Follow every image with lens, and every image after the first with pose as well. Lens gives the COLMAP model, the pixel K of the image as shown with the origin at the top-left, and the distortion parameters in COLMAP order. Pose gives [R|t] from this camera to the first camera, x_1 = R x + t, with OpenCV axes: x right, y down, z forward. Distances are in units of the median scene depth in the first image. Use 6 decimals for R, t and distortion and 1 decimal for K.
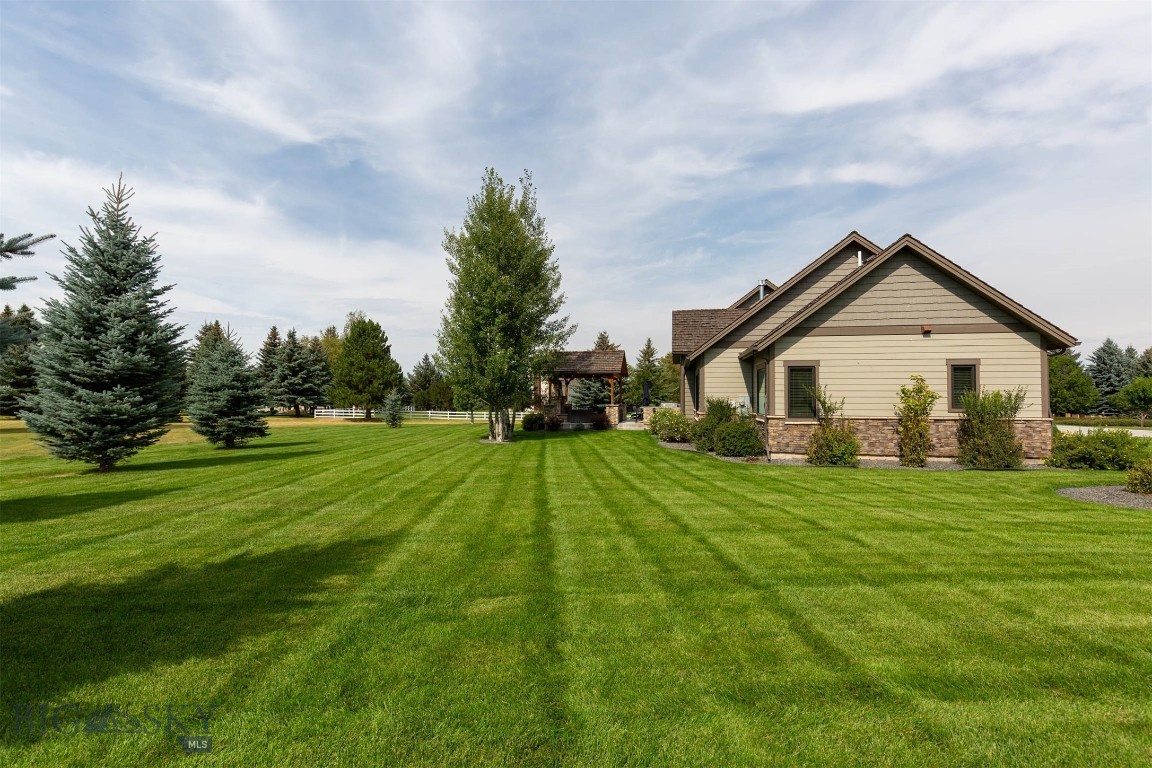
lens RADIAL K [[531.0, 0, 577.4], [0, 531.0, 386.4], [0, 0, 1]] dist [-0.014690, 0.000301]
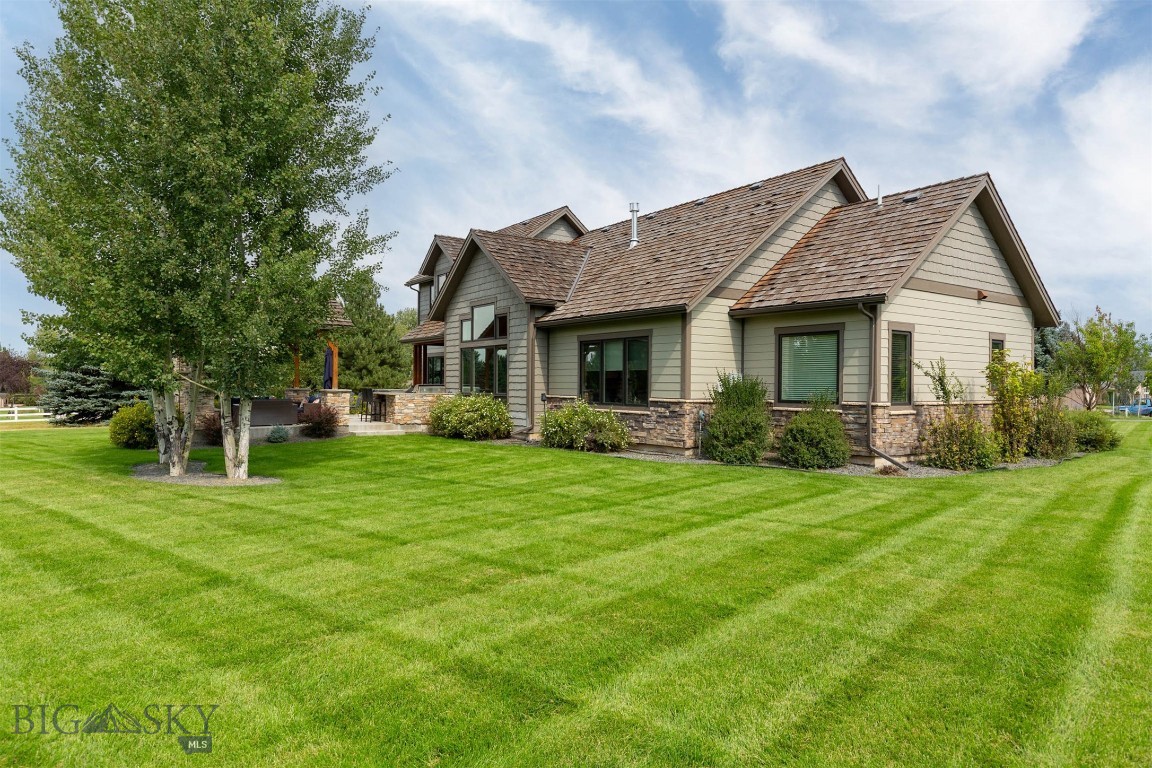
lens RADIAL K [[678.0, 0, 576.2], [0, 678.0, 380.8], [0, 0, 1]] dist [-0.003330, -0.000169]
pose [[0.702270, 0.005063, 0.711893, -0.412869], [-0.019003, 0.999752, 0.011637, 0.020749], [-0.711657, -0.021701, 0.702192, 0.550995]]
